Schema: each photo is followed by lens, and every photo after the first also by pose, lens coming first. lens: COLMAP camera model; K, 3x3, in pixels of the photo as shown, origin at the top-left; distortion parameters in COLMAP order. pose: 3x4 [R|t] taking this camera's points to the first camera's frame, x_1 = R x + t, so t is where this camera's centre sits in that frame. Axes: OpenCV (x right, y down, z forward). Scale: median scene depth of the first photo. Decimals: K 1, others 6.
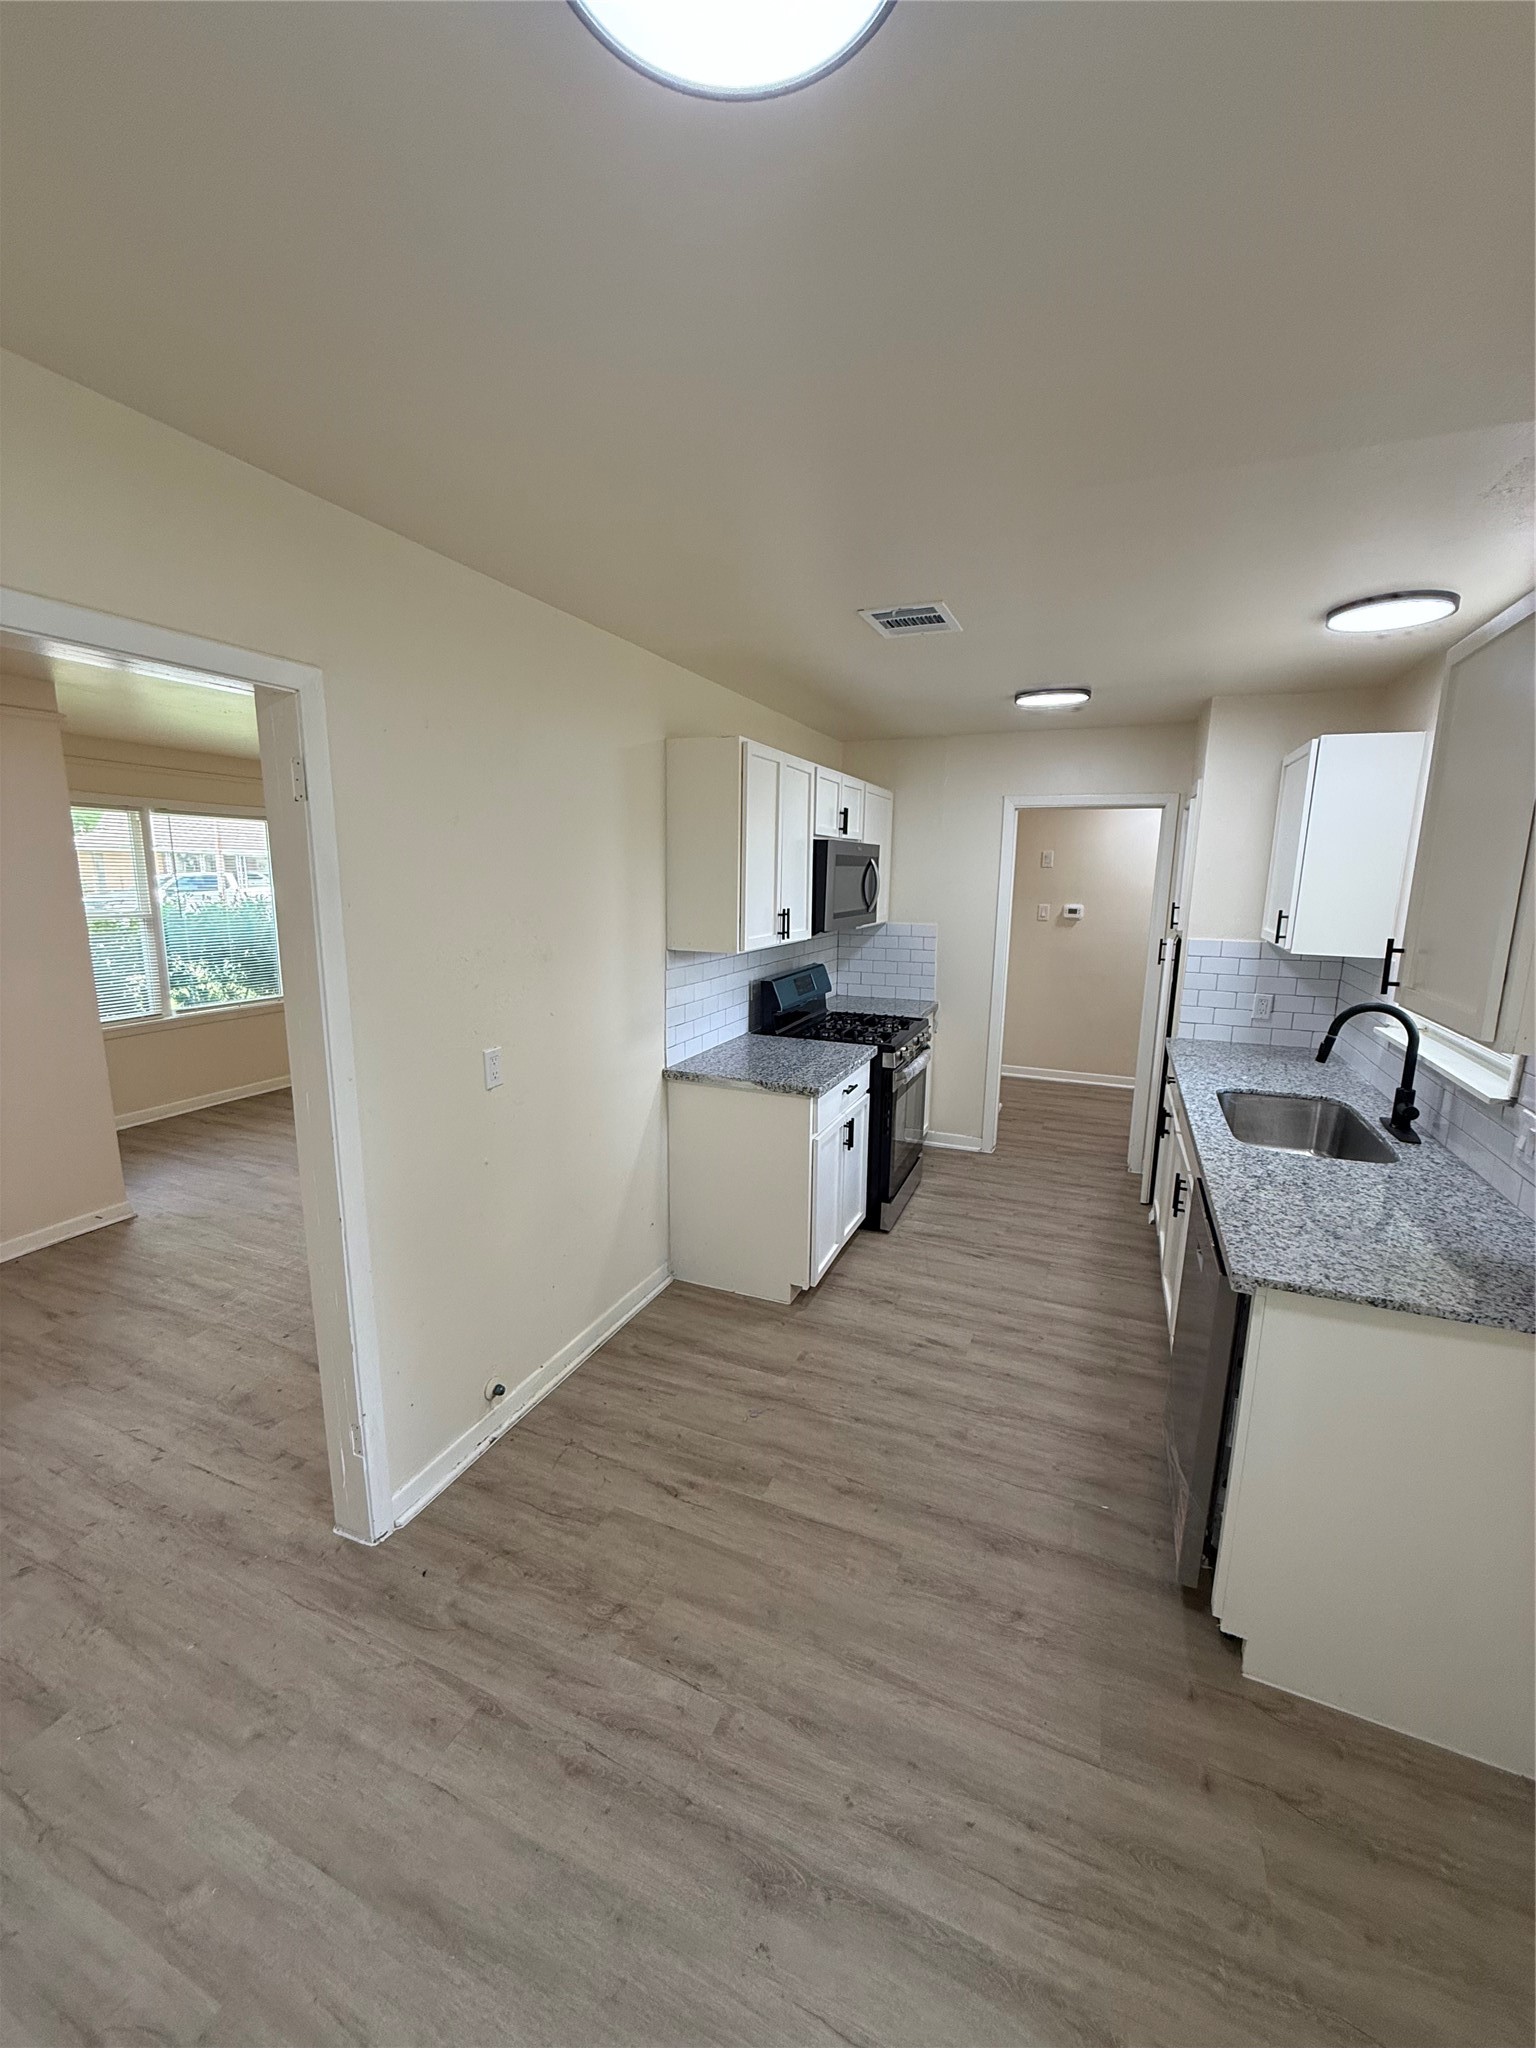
lens RADIAL K [[816.9, 0, 766.0], [0, 816.9, 1019.5], [0, 0, 1]] dist [-0.001173, -0.000141]
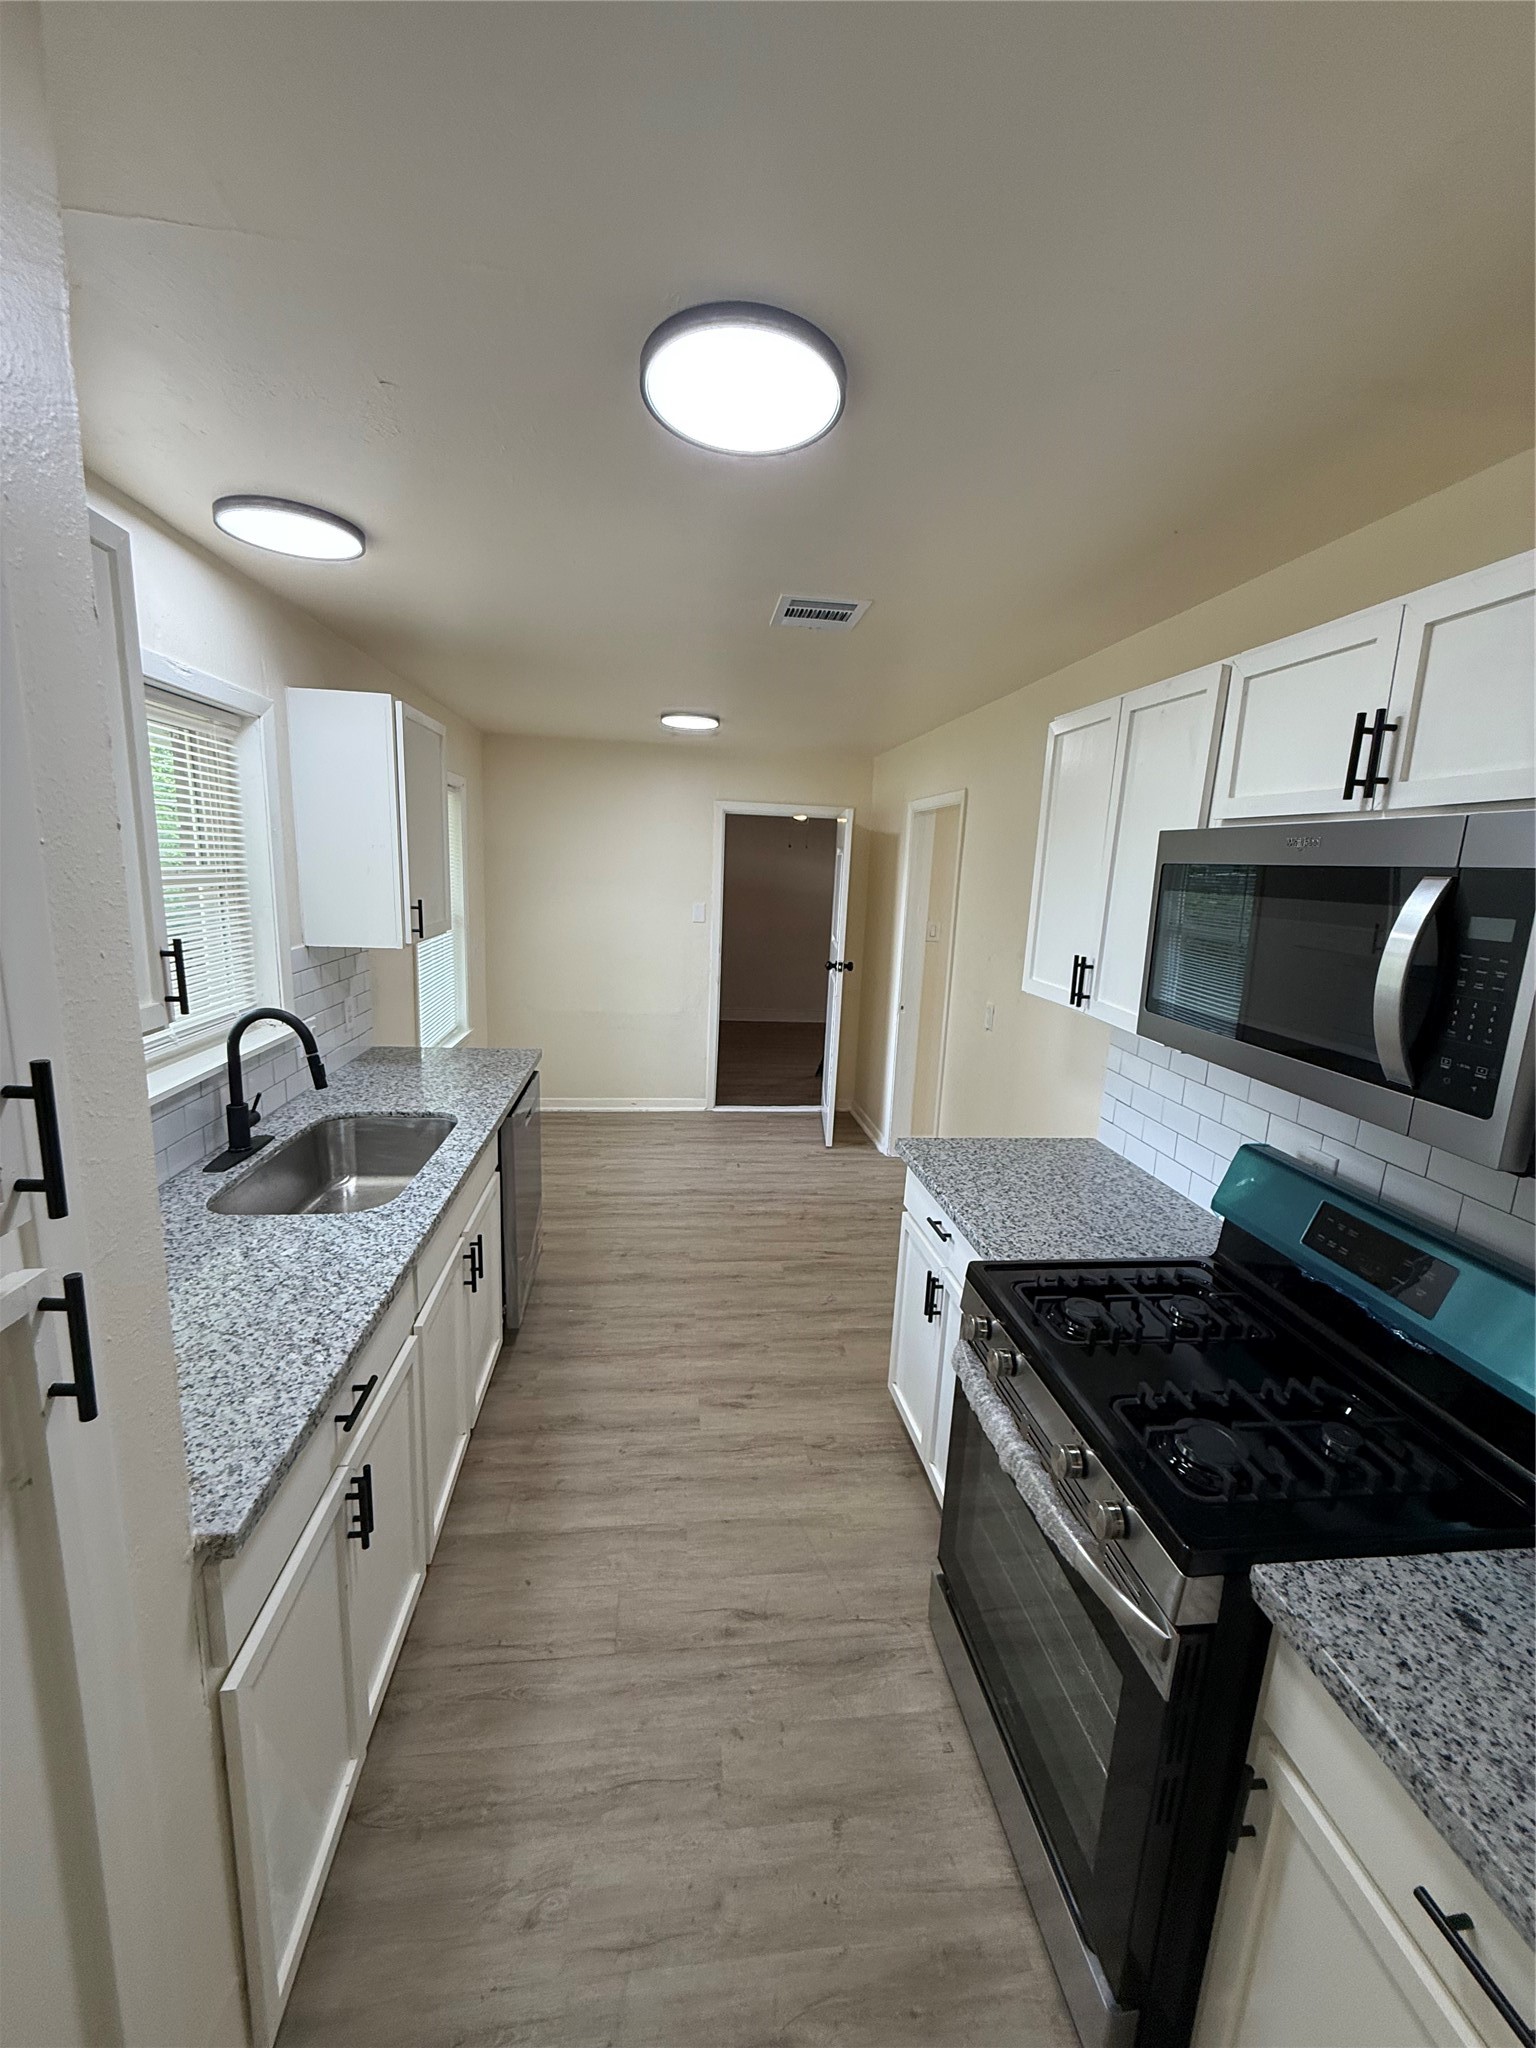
lens RADIAL K [[816.9, 0, 766.0], [0, 816.9, 1019.5], [0, 0, 1]] dist [-0.001173, -0.000141]
pose [[-0.863873, 0.045445, -0.501655, 0.703474], [-0.145269, 0.931128, 0.334512, -0.344198], [0.482307, 0.361851, -0.797774, 1.832090]]
